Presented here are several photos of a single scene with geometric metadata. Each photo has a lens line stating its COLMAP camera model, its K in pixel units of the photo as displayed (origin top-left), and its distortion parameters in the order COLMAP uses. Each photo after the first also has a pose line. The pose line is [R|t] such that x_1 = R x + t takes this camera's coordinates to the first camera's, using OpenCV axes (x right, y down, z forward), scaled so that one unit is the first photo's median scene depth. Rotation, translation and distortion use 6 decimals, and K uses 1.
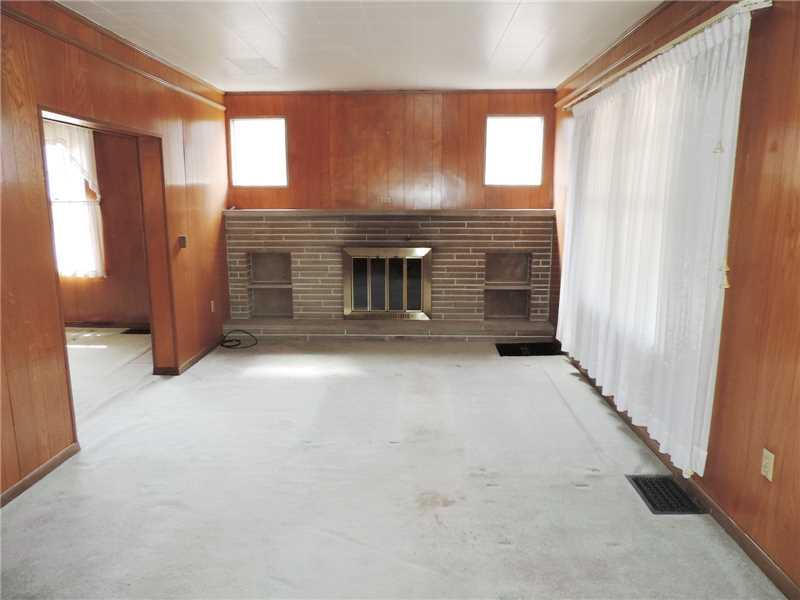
lens RADIAL K [[571.2, 0, 410.2], [0, 571.2, 300.7], [0, 0, 1]] dist [-0.028863, 0.006397]
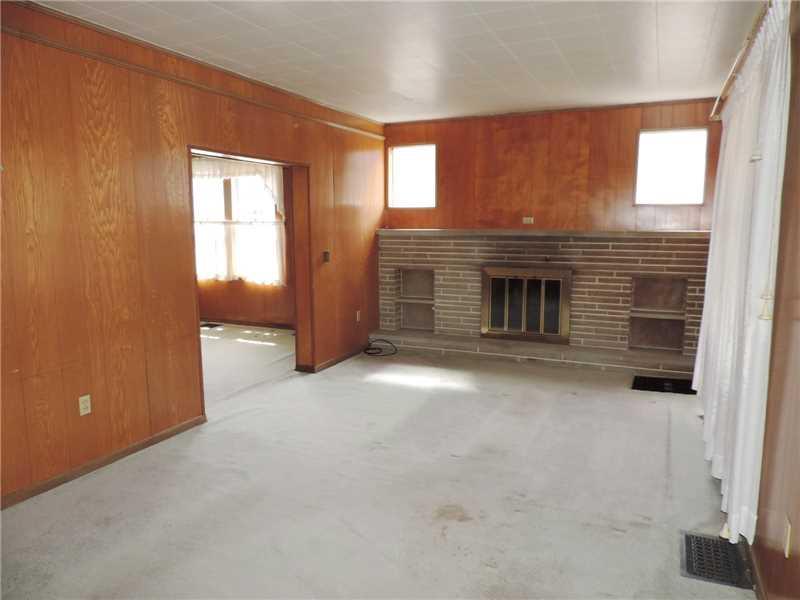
lens RADIAL K [[566.1, 0, 386.5], [0, 566.1, 296.7], [0, 0, 1]] dist [-0.033899, 0.000825]
pose [[0.918992, 0.049765, -0.391122, 0.125145], [-0.067147, 0.997265, -0.030882, 0.002780], [0.388515, 0.054643, 0.919821, 0.007240]]
